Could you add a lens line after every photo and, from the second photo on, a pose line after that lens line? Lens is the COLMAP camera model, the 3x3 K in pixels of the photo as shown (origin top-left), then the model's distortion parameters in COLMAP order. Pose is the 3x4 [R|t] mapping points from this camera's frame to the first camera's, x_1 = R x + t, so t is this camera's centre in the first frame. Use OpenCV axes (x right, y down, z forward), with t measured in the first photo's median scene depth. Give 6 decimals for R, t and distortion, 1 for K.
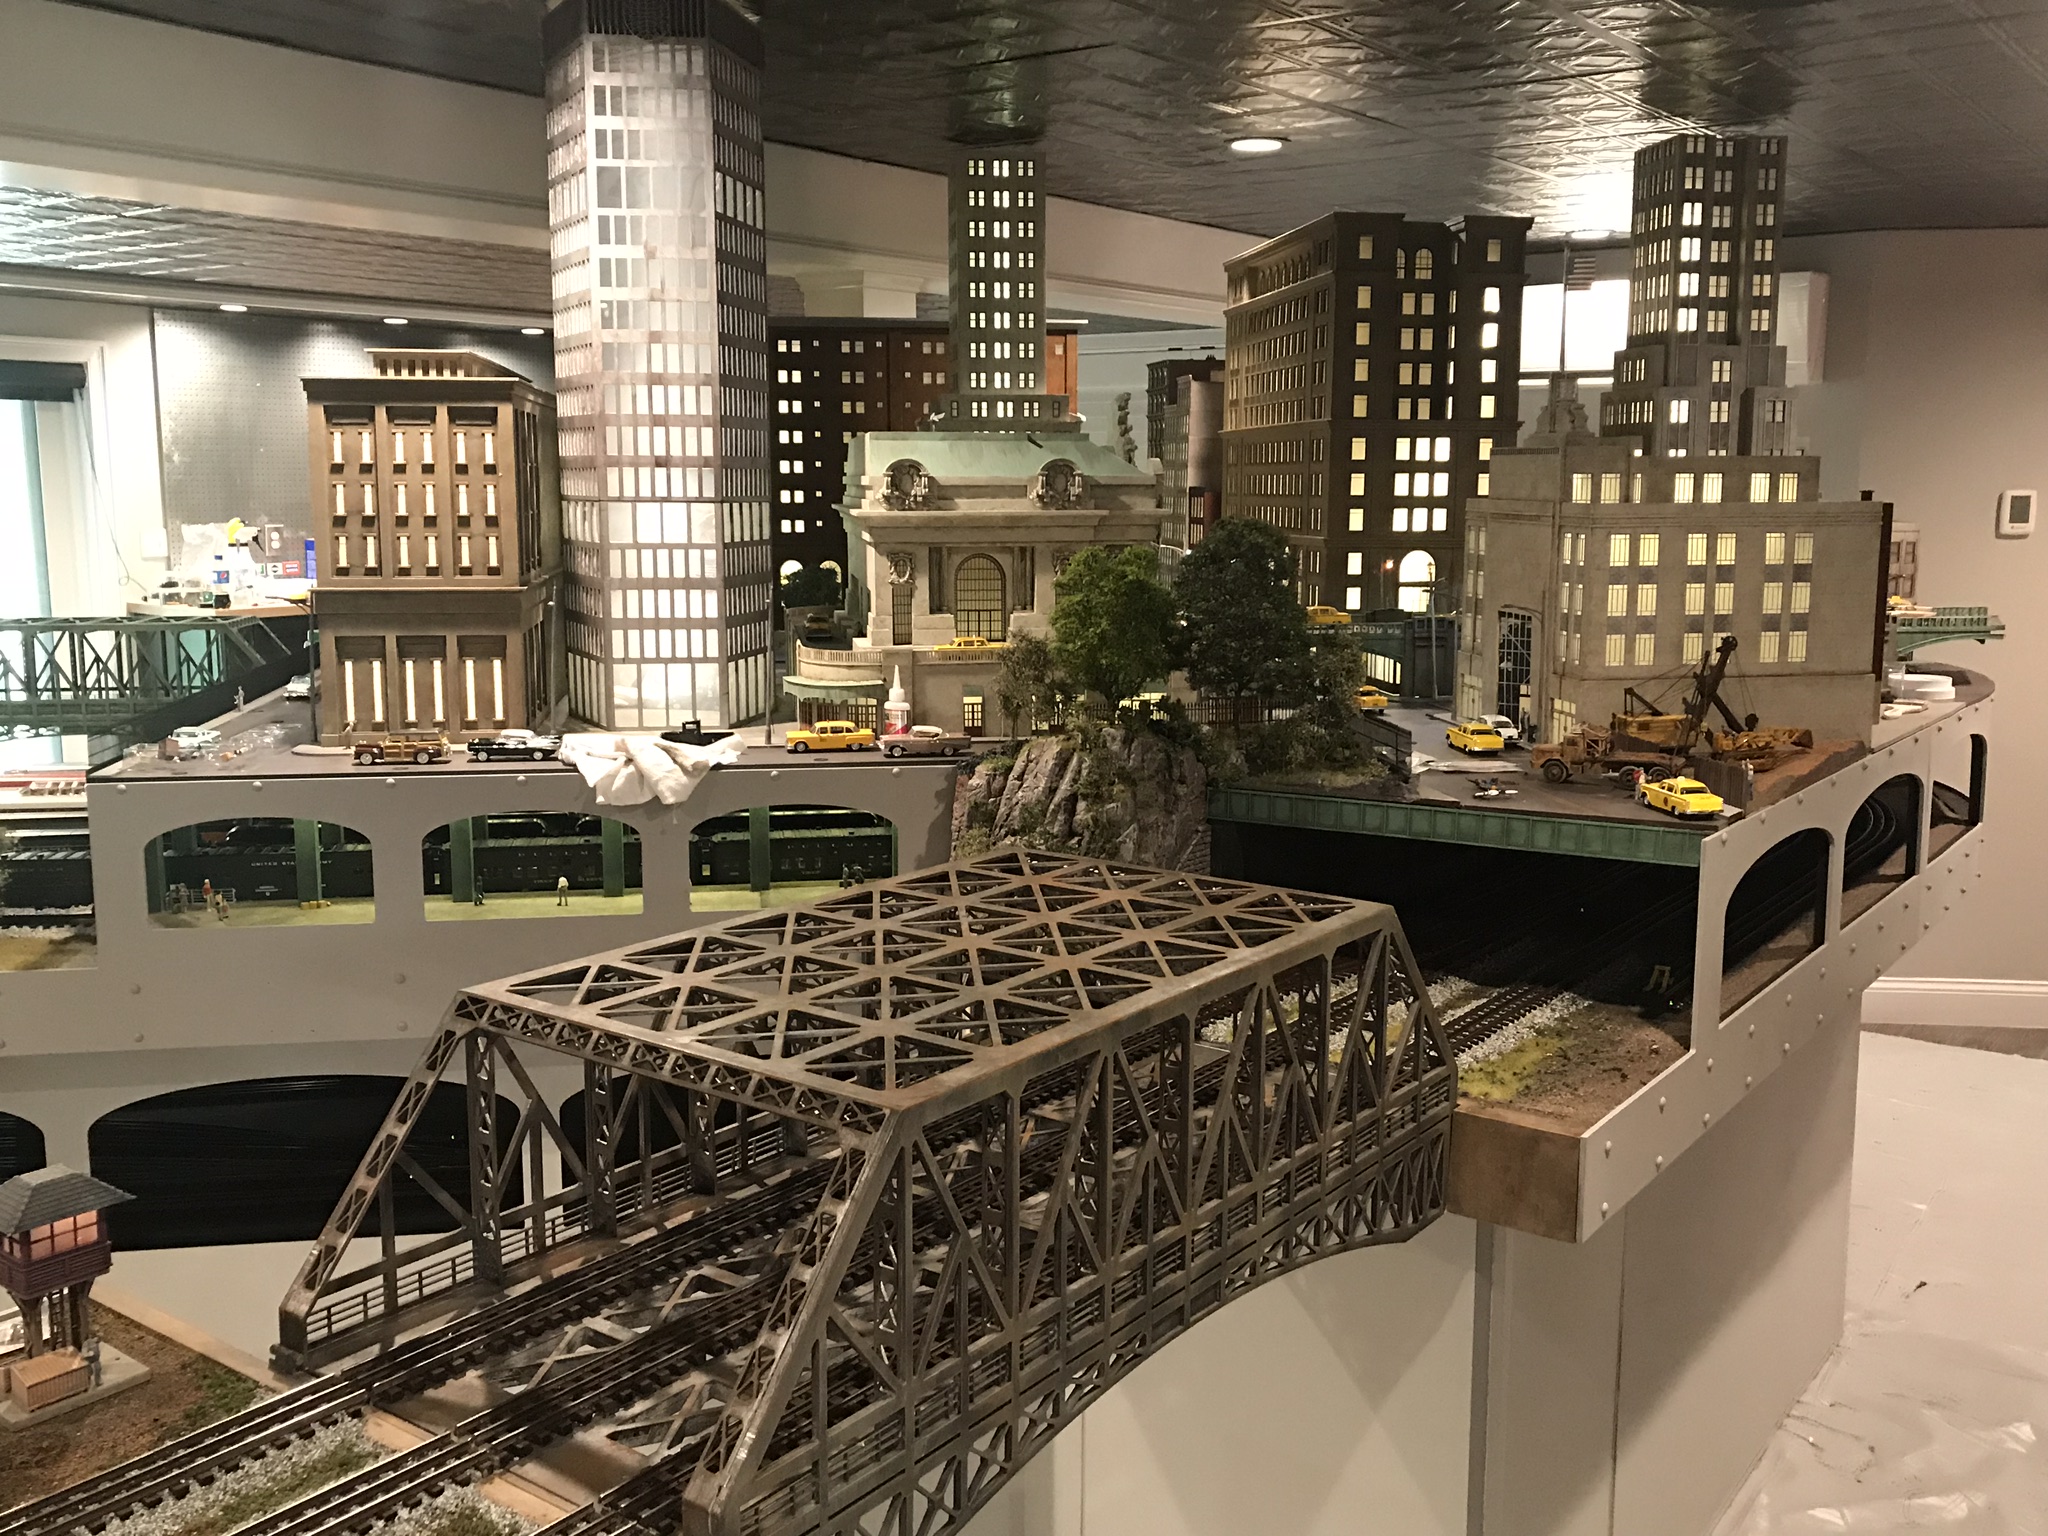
lens RADIAL K [[1909.5, 0, 1029.7], [0, 1909.5, 763.7], [0, 0, 1]] dist [0.046363, 0.000000]
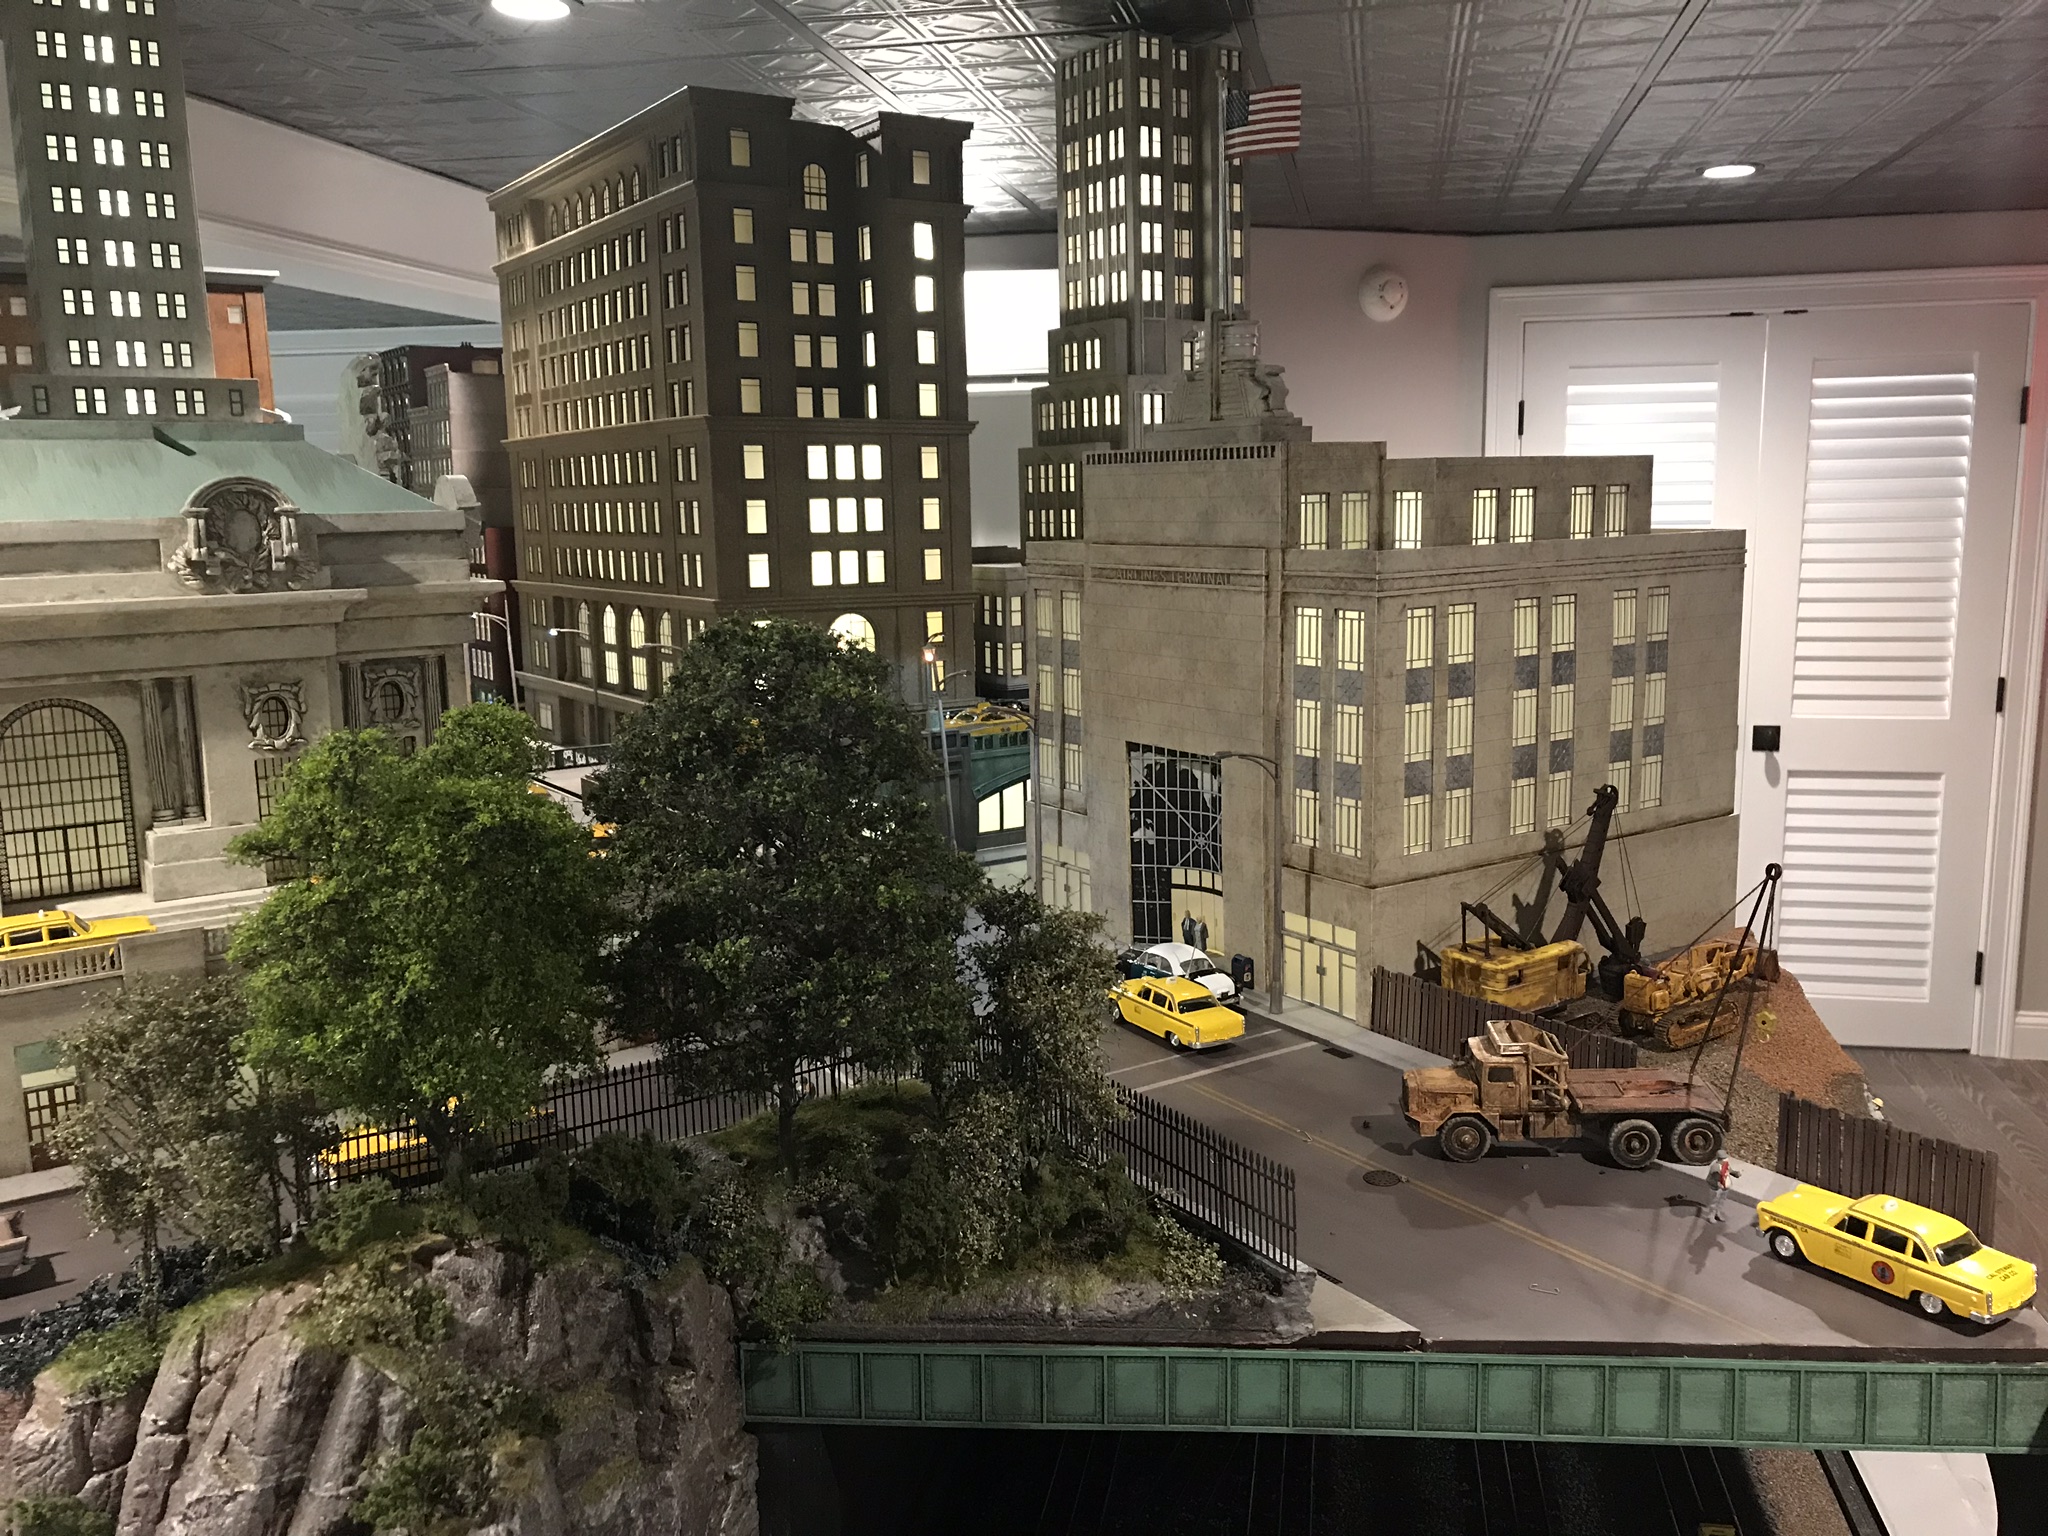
lens RADIAL K [[1694.9, 0, 1020.5], [0, 1694.9, 777.9], [0, 0, 1]] dist [0.024883, 0.007463]
pose [[0.909855, -0.086772, 0.405752, 0.011506], [0.081466, 0.996213, 0.030367, -0.068648], [-0.406851, 0.005426, 0.913478, 0.443742]]
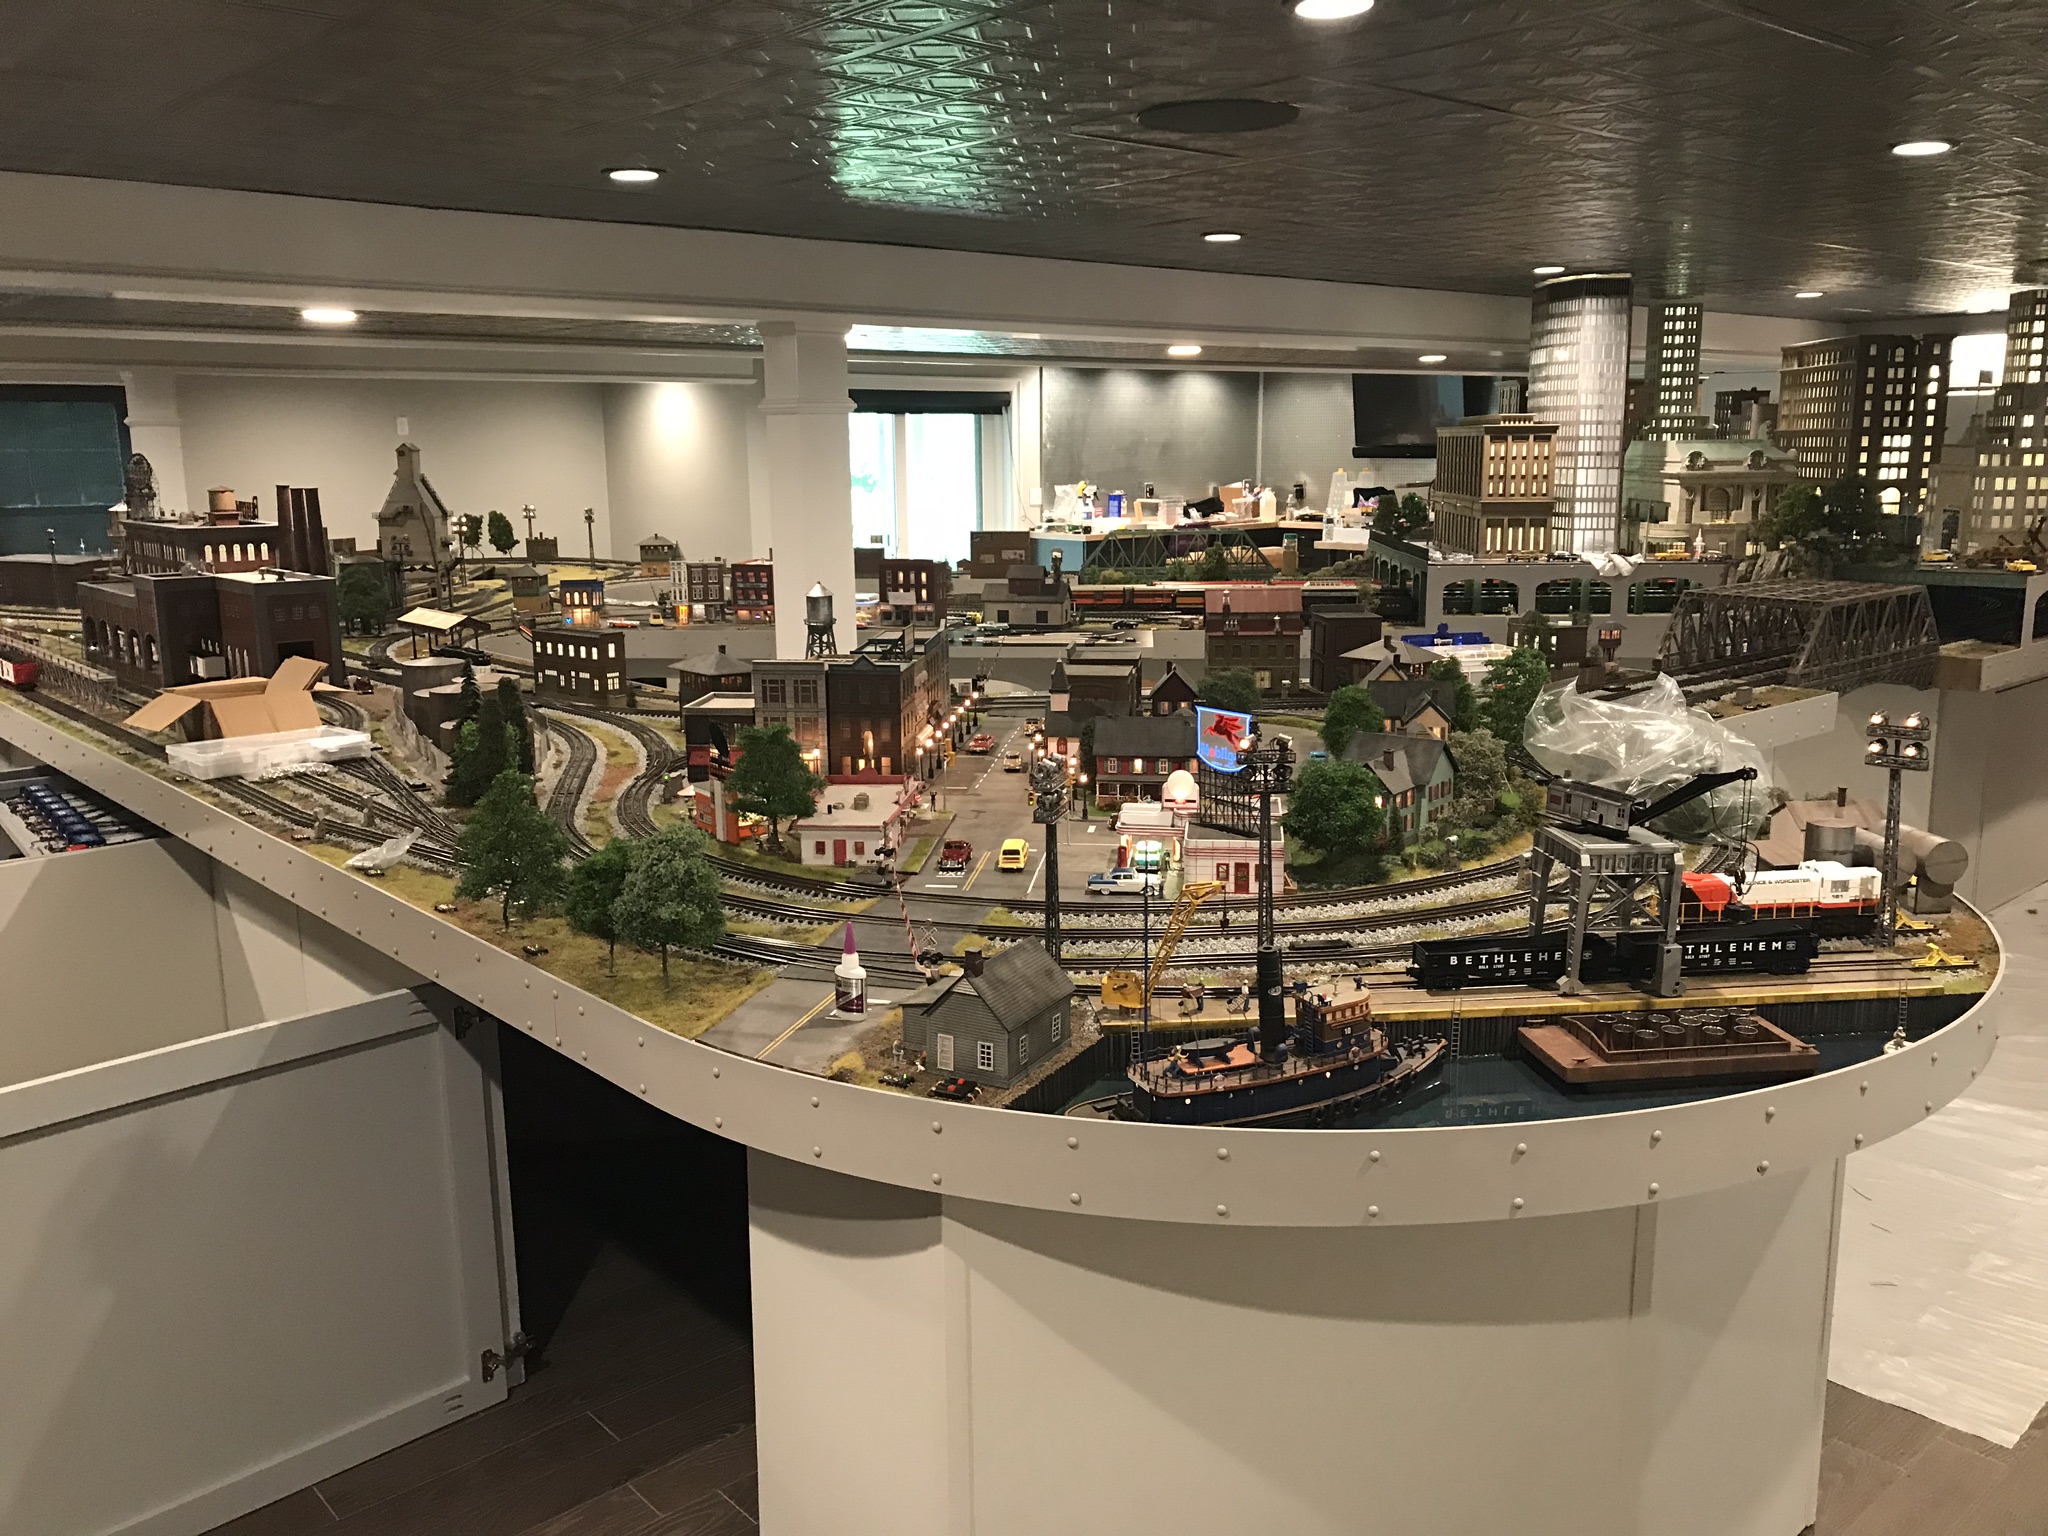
lens RADIAL K [[1694.9, 0, 1020.8], [0, 1694.9, 761.7], [0, 0, 1]] dist [0.024883, 0.007463]
pose [[0.979325, 0.028491, -0.200276, -0.376435], [-0.021236, 0.999042, 0.038276, 0.149131], [0.201175, -0.033232, 0.978991, -1.131538]]
